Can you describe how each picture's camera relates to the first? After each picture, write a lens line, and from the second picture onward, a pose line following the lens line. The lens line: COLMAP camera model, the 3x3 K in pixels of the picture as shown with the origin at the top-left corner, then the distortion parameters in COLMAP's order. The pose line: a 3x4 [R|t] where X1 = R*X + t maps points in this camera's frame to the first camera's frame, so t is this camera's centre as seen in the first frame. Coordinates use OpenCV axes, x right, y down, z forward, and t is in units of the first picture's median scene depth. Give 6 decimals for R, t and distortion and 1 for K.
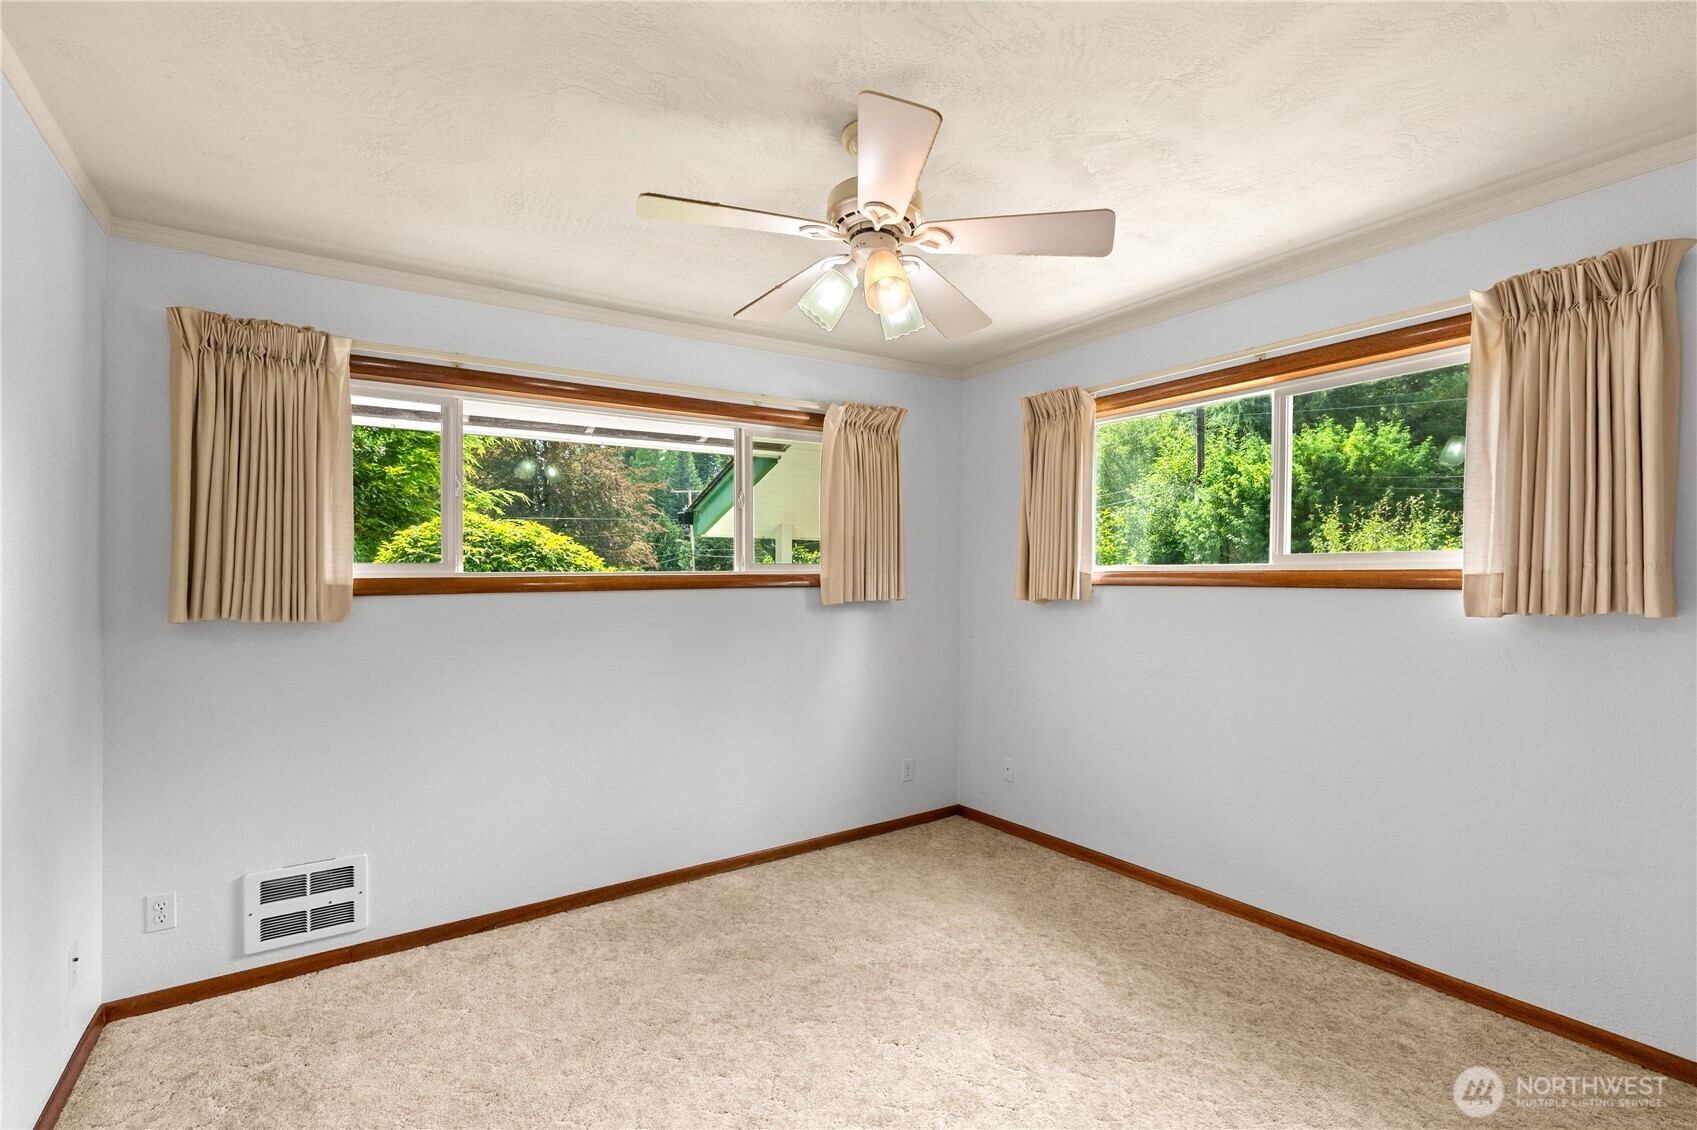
lens RADIAL K [[780.6, 0, 852.9], [0, 780.6, 560.5], [0, 0, 1]] dist [-0.000618, 0.001611]
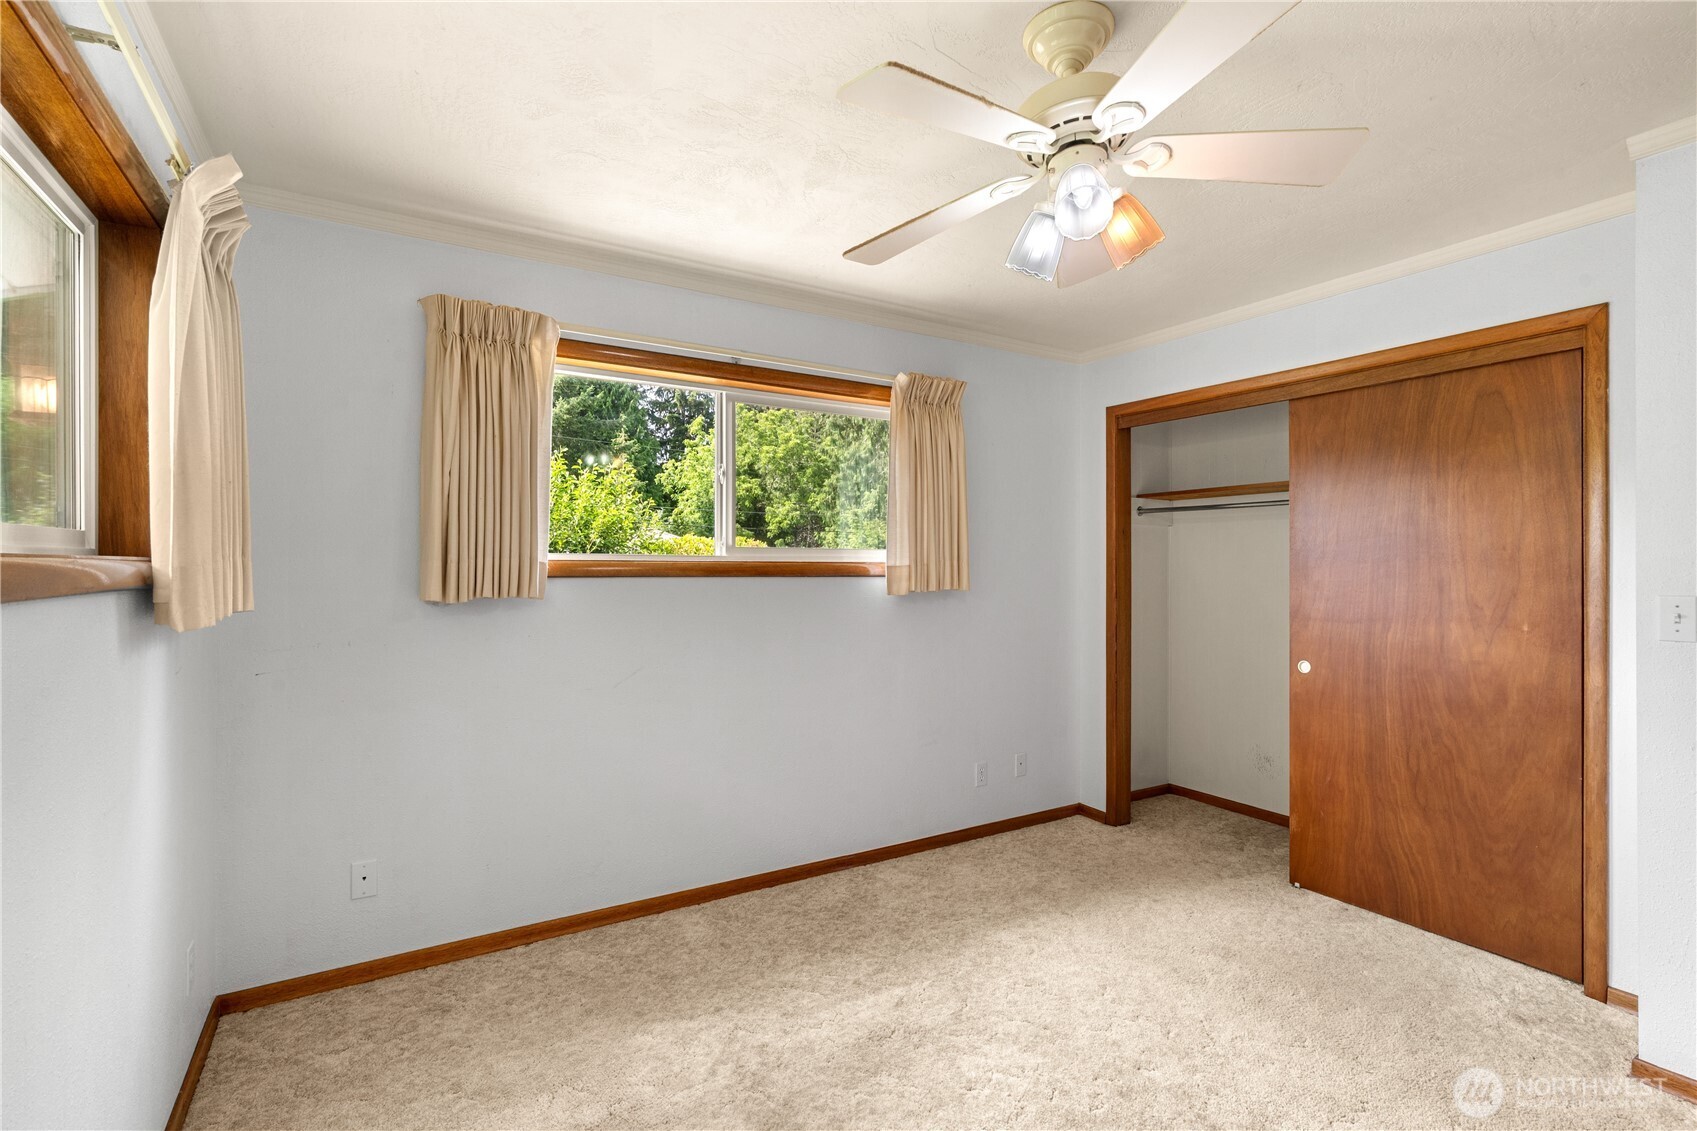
lens RADIAL K [[780.6, 0, 852.9], [0, 780.6, 561.0], [0, 0, 1]] dist [-0.000618, 0.001611]
pose [[0.055602, 0.007380, 0.998426, -0.541210], [-0.023752, 0.999699, -0.006067, 0.015193], [-0.998170, -0.023377, 0.055761, 0.799120]]
